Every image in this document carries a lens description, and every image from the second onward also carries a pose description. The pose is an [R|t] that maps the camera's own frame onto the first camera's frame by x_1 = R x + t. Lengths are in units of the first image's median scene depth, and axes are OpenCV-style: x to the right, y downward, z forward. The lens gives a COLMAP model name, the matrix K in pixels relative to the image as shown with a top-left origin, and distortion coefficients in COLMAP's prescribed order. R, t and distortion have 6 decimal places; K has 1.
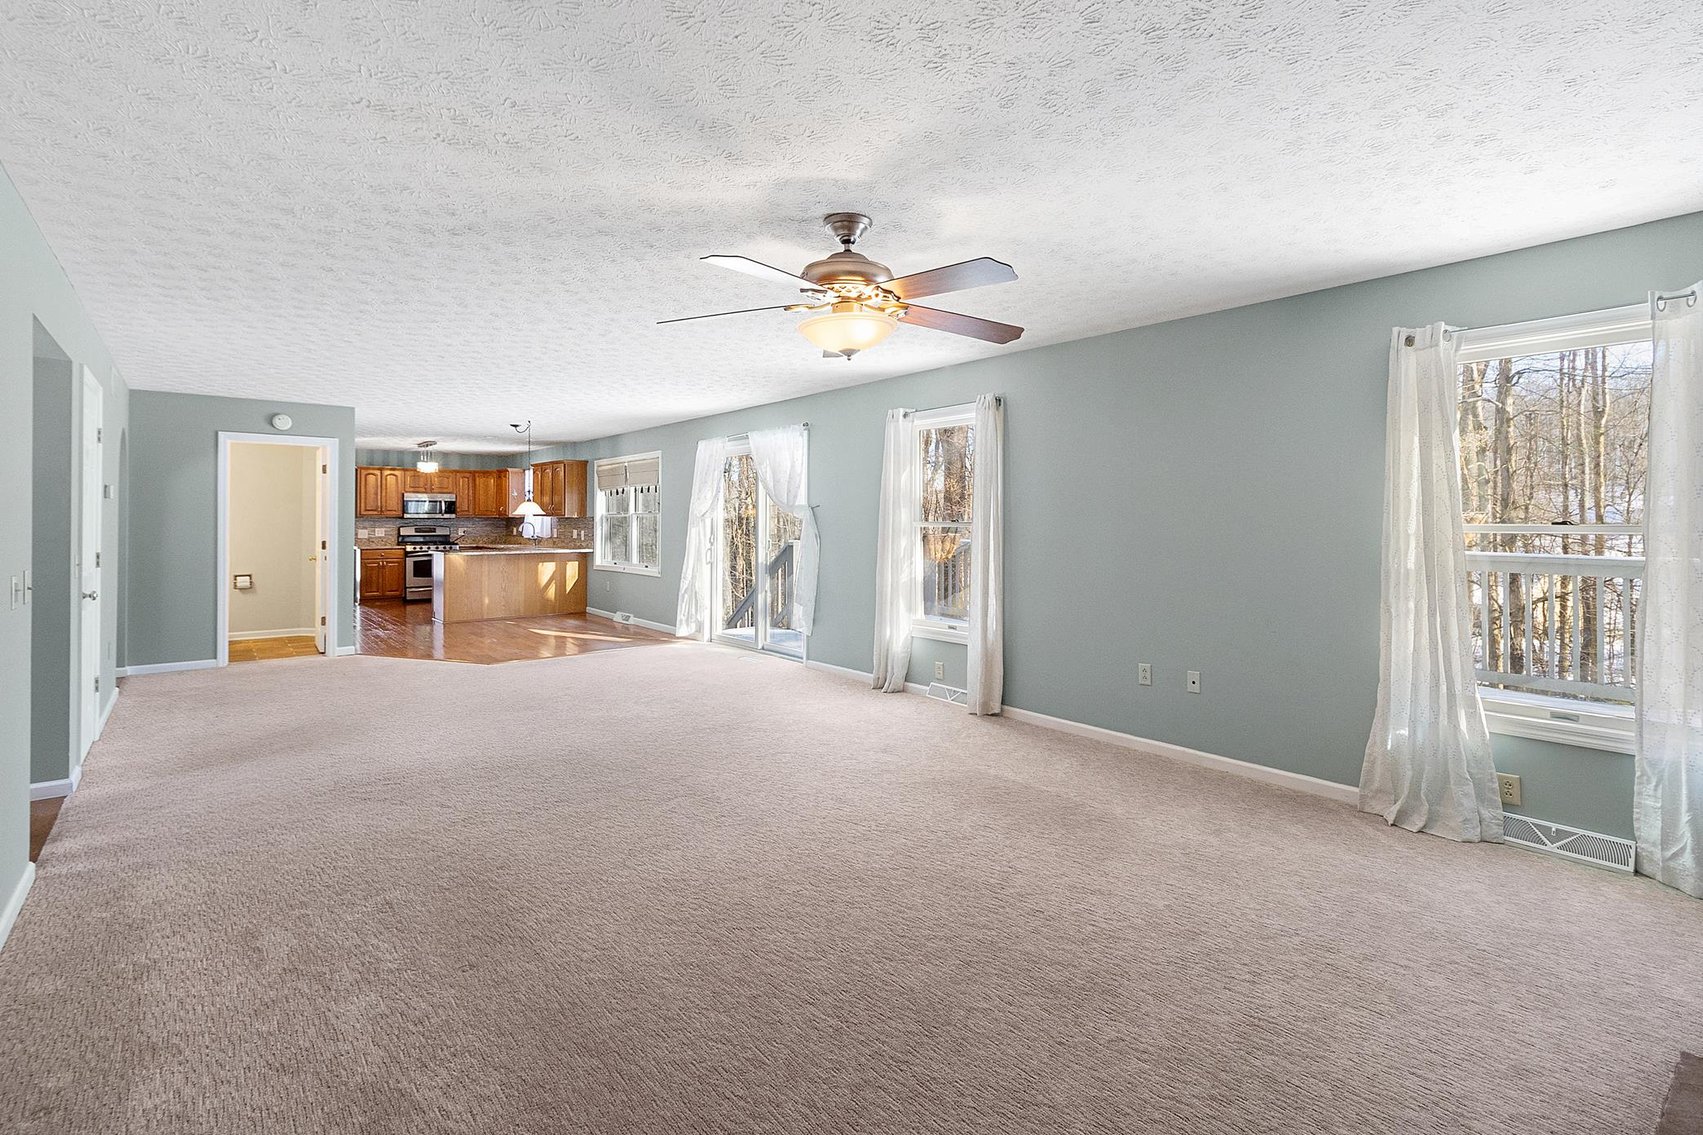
lens RADIAL K [[786.0, 0, 859.2], [0, 786.0, 515.2], [0, 0, 1]] dist [0.002027, 0.000173]
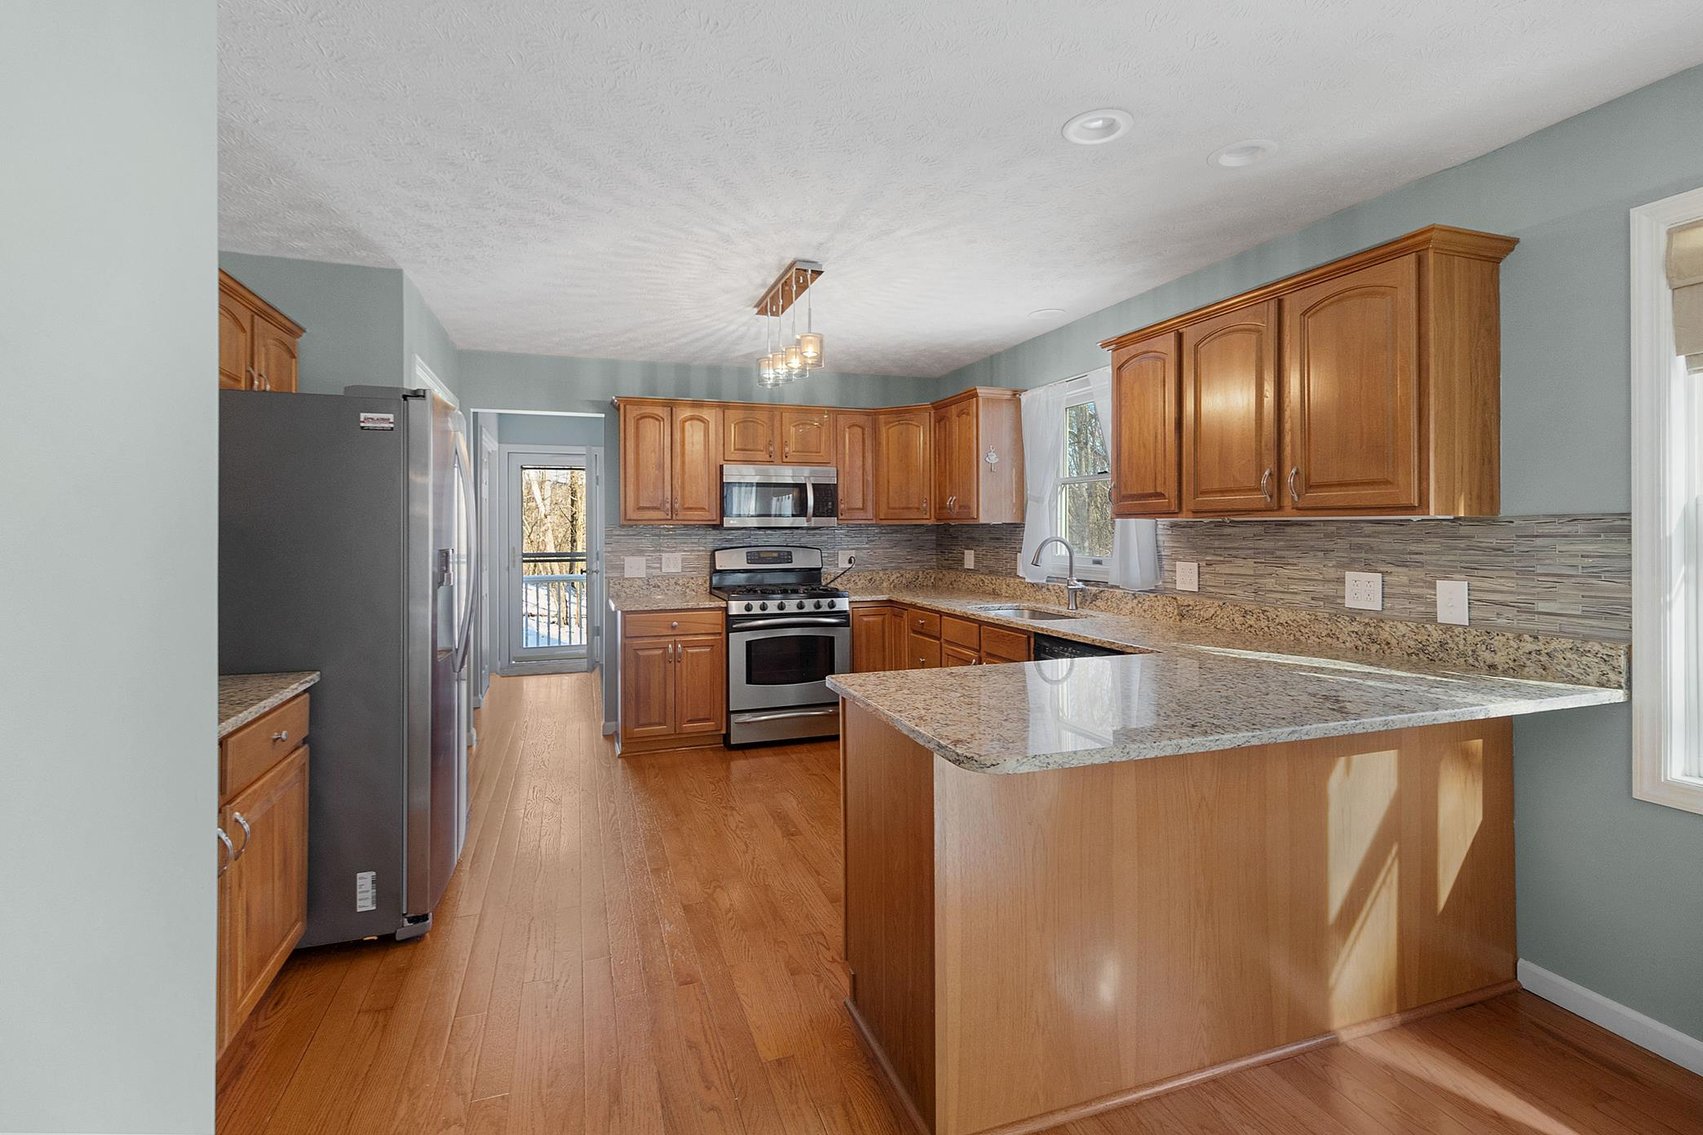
lens RADIAL K [[792.8, 0, 855.6], [0, 792.8, 528.5], [0, 0, 1]] dist [0.002947, 0.001187]
pose [[0.936941, -0.006032, -0.349437, -0.382723], [0.008959, 0.999937, 0.006760, 0.001940], [0.349374, -0.009464, 0.936936, 0.659490]]
